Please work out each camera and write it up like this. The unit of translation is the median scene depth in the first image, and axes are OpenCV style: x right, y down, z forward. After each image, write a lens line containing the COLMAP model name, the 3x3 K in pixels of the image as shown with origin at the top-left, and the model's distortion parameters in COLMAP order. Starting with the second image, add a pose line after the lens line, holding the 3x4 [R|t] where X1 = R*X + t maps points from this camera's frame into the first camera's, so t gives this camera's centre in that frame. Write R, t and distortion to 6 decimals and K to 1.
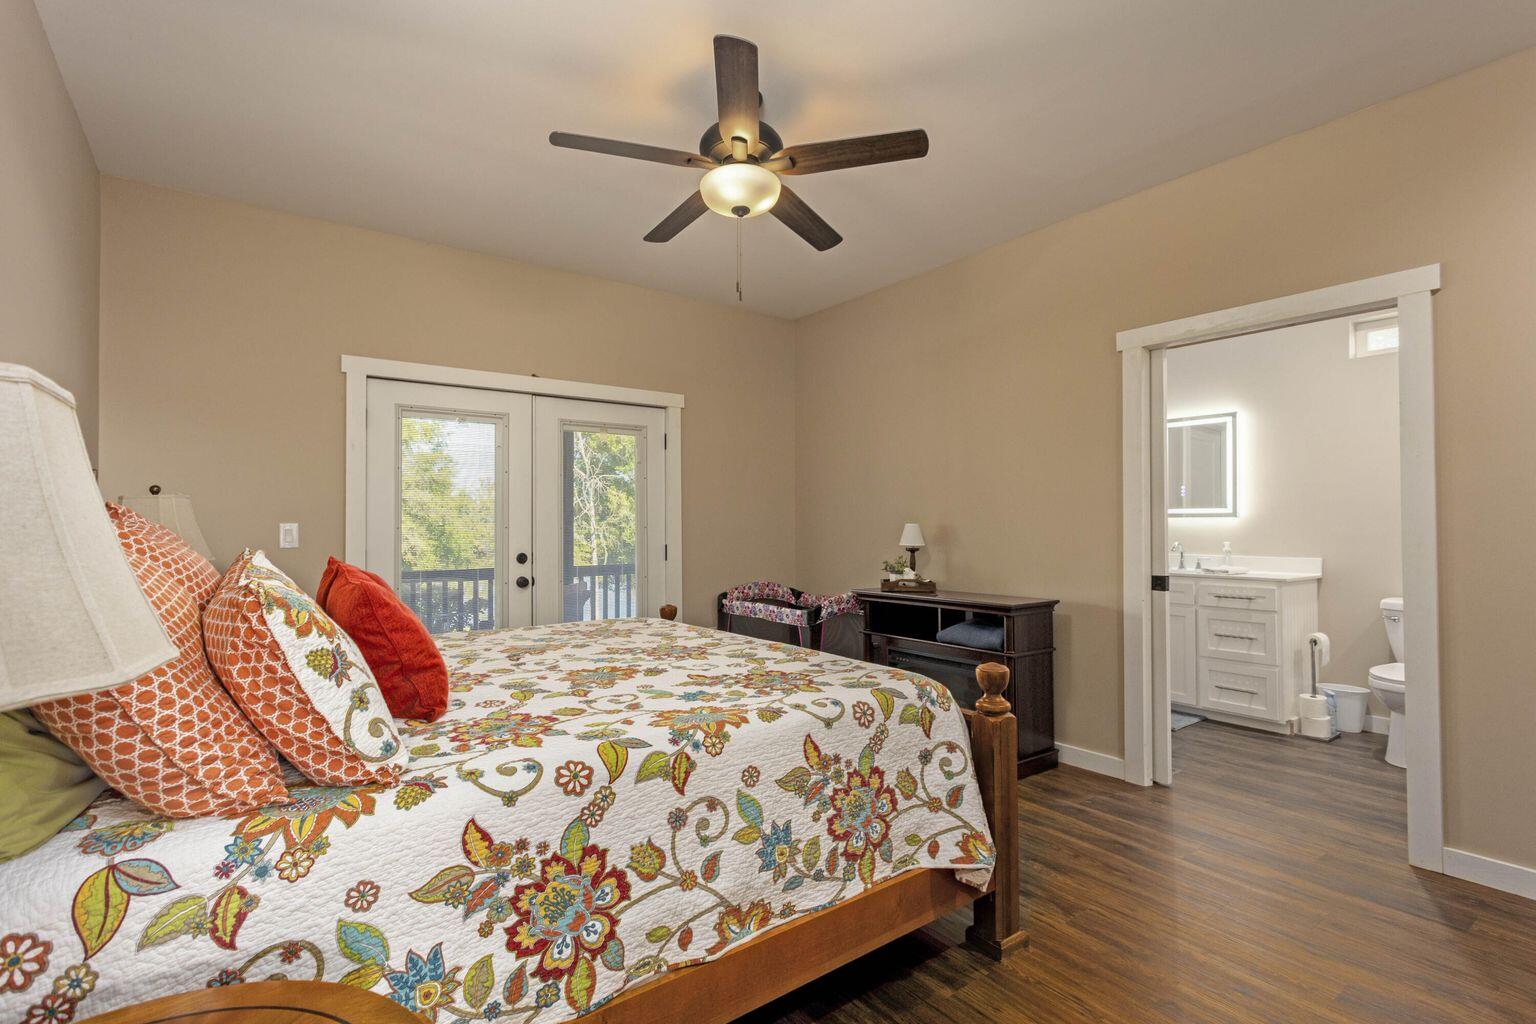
lens RADIAL K [[738.4, 0, 746.9], [0, 738.4, 515.7], [0, 0, 1]] dist [-0.001197, 0.000174]
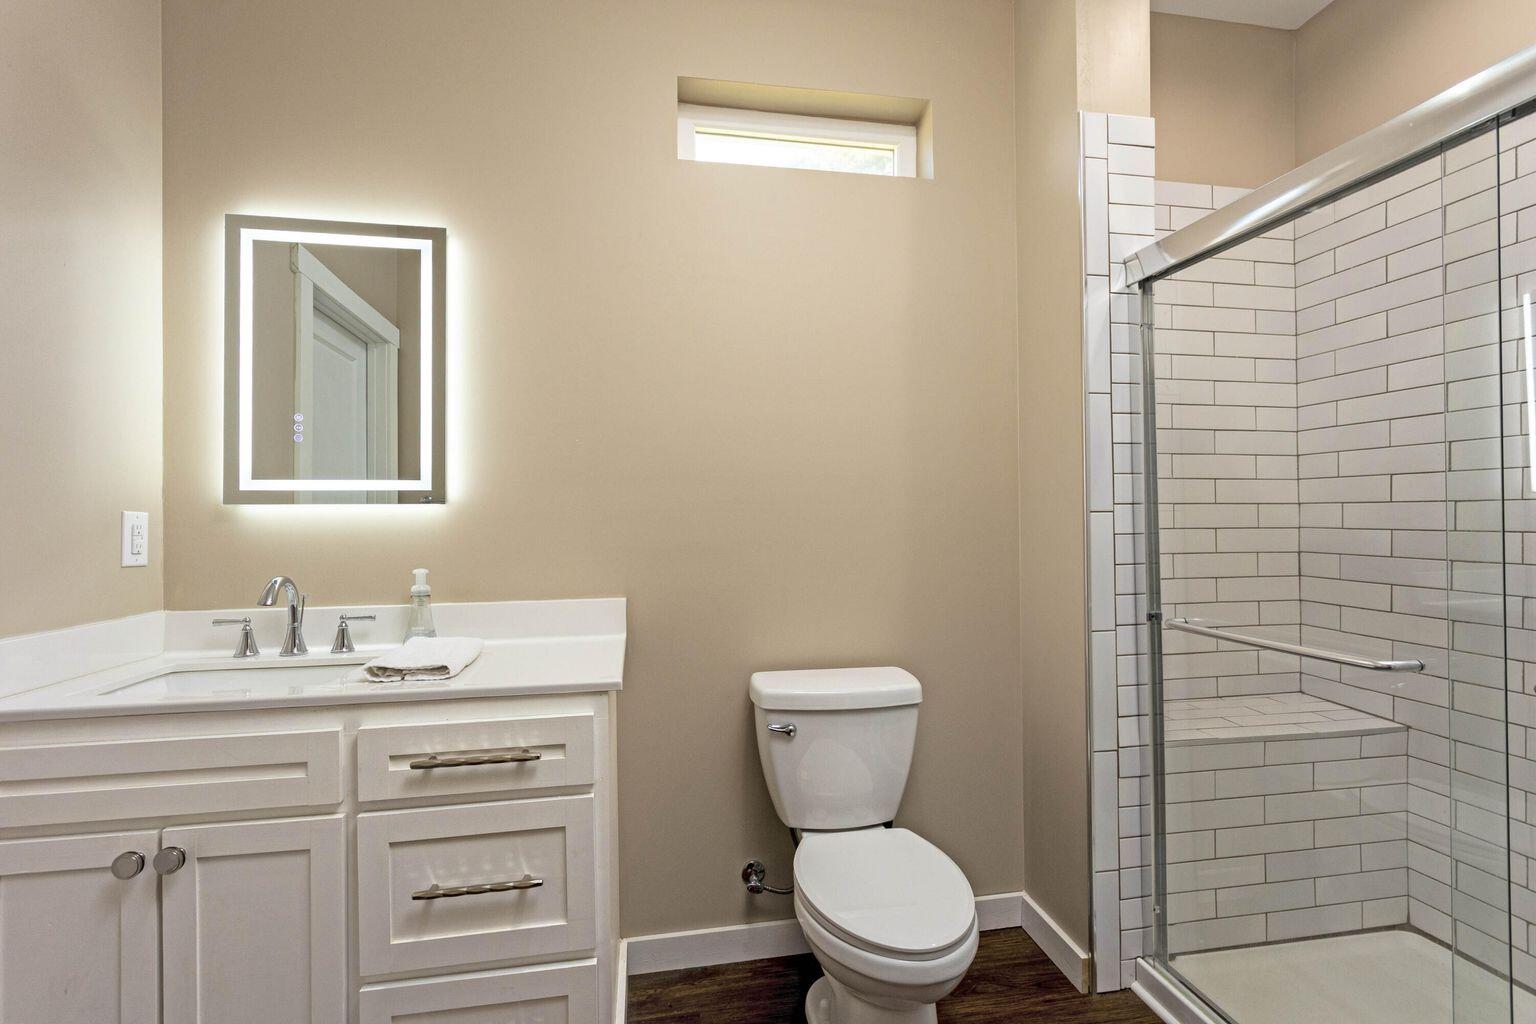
lens RADIAL K [[706.4, 0, 768.0], [0, 706.4, 512.0], [0, 0, 1]] dist [-0.000631, -0.000091]
pose [[0.420609, 0.004213, 0.907232, 0.401473], [-0.007629, 0.999970, -0.001107, 0.005775], [-0.907210, -0.006455, 0.420629, 0.692152]]
